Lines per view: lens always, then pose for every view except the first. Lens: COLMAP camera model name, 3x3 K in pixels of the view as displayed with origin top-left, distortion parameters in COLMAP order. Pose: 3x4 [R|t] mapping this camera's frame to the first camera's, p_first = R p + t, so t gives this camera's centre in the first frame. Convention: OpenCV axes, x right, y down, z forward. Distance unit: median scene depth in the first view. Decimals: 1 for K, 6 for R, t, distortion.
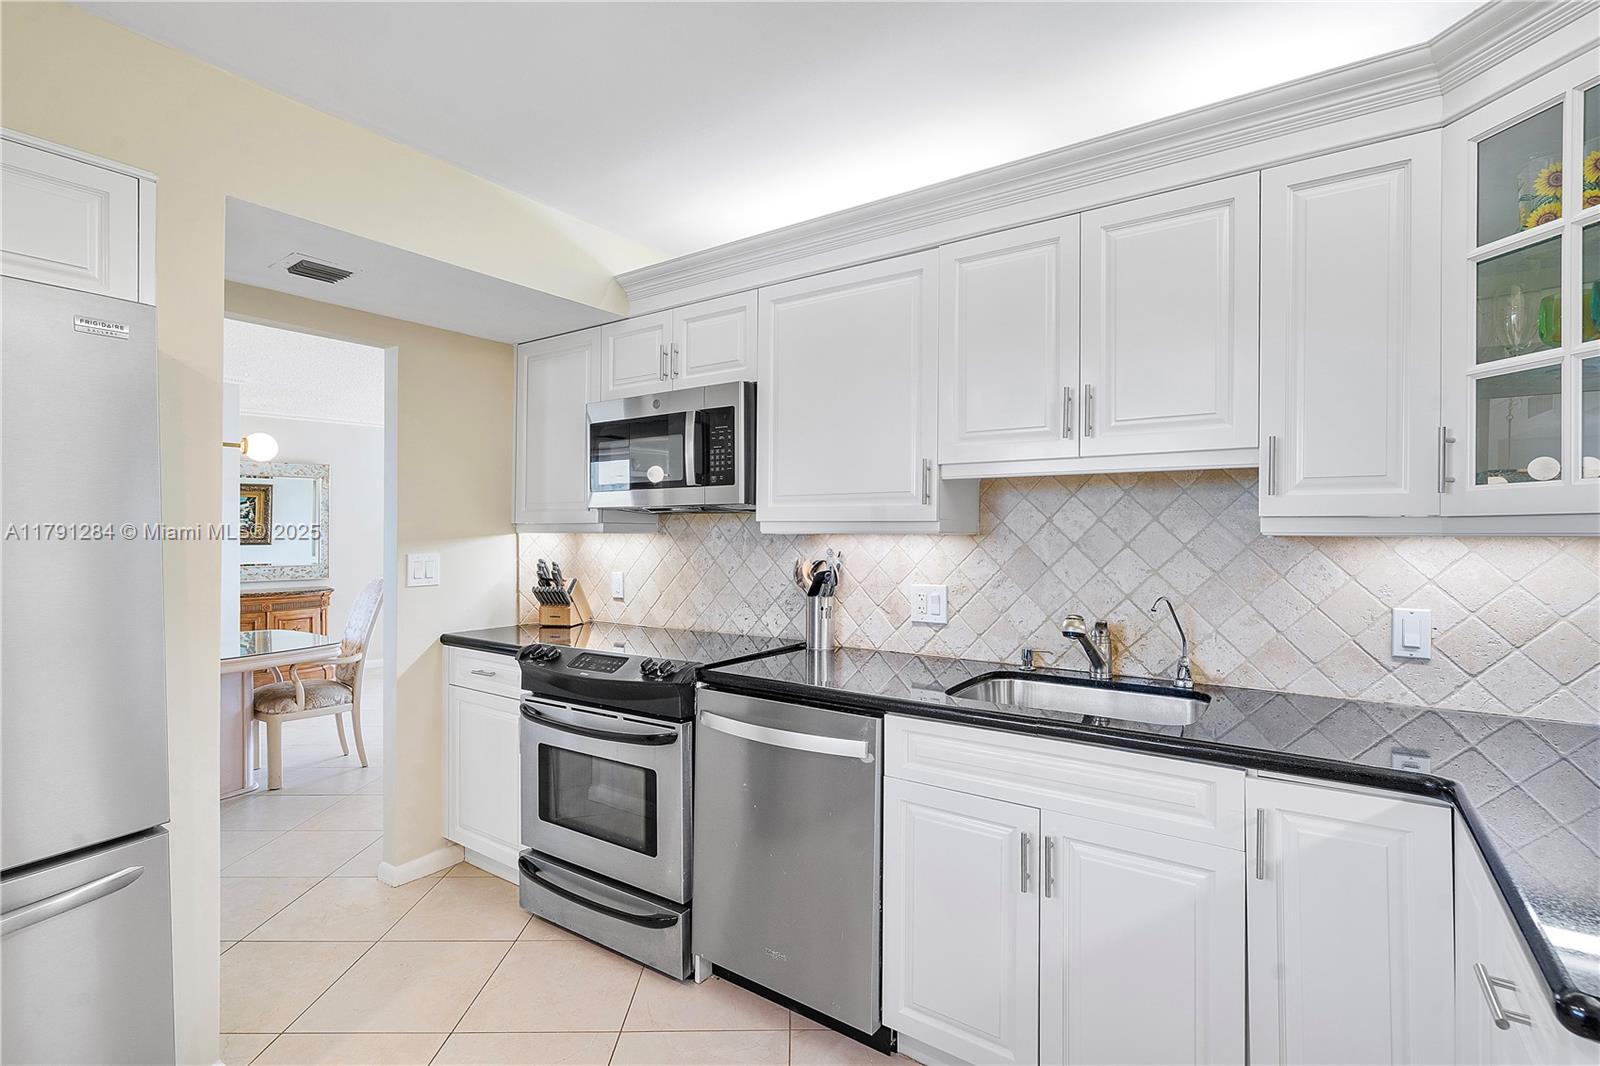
lens RADIAL K [[753.6, 0, 808.7], [0, 753.6, 533.6], [0, 0, 1]] dist [0.000527, 0.002673]
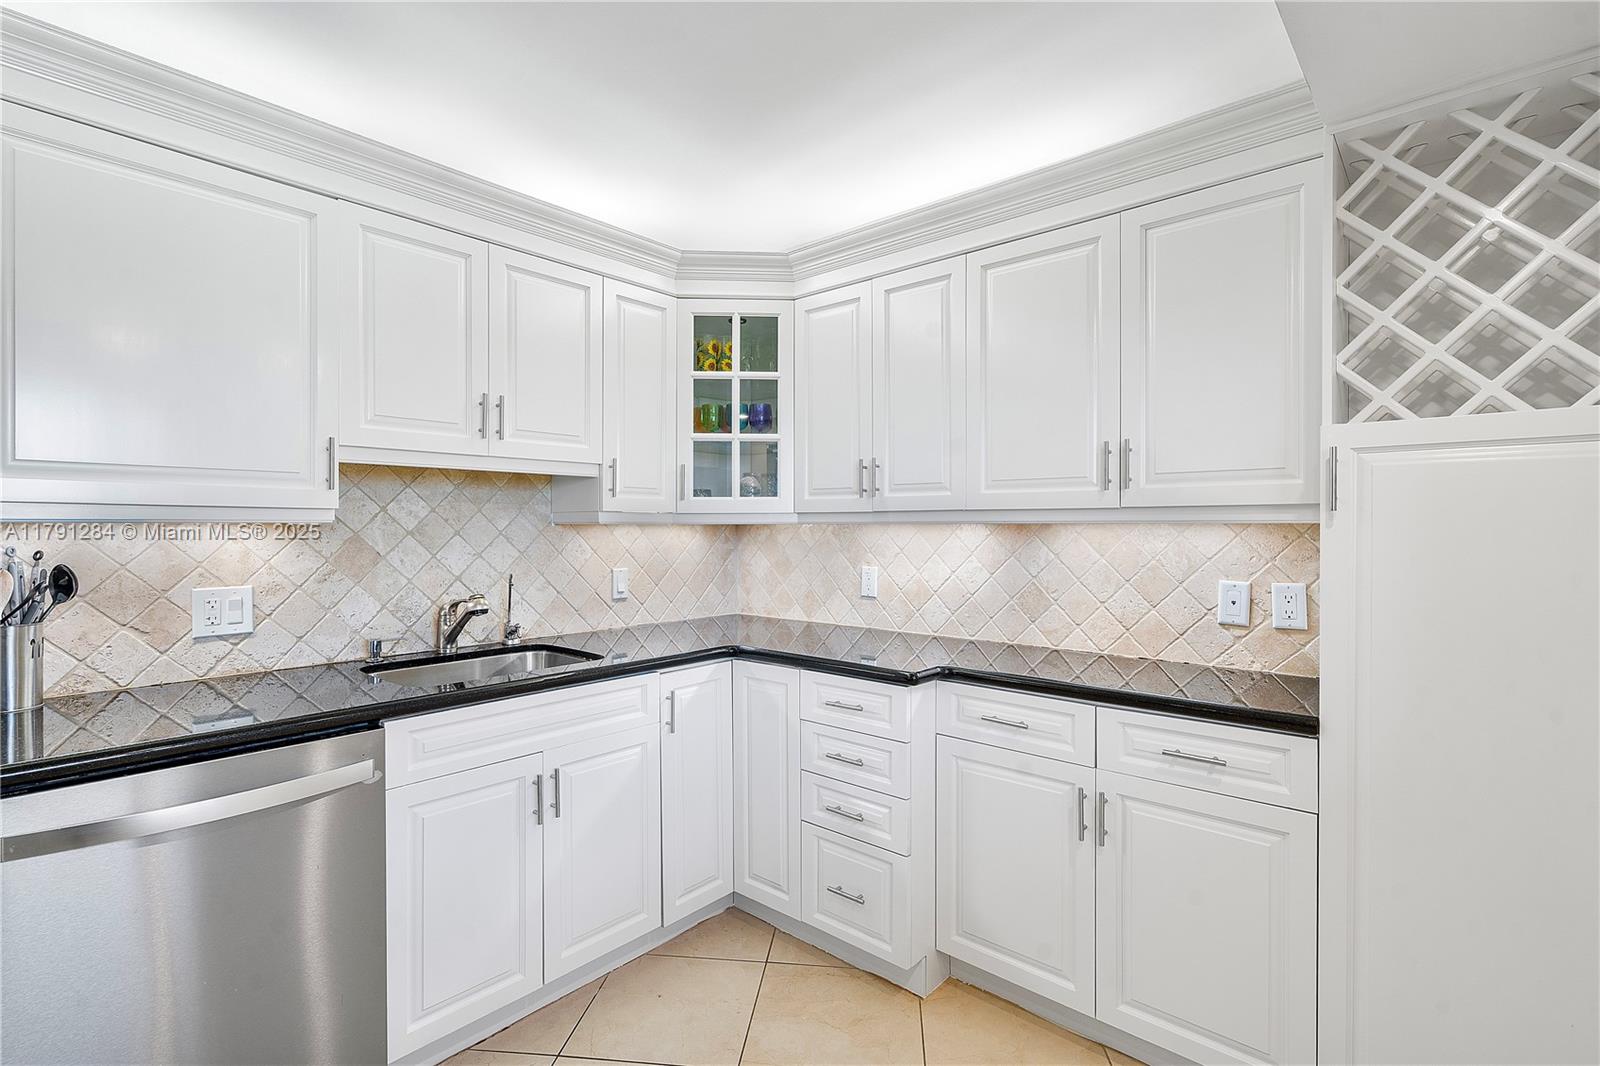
lens RADIAL K [[753.6, 0, 797.8], [0, 753.6, 534.4], [0, 0, 1]] dist [0.000527, 0.002673]
pose [[0.106660, -0.013441, 0.994205, -0.555375], [0.001419, 0.999910, 0.013366, 0.002448], [-0.994295, -0.000015, 0.106669, 0.309650]]
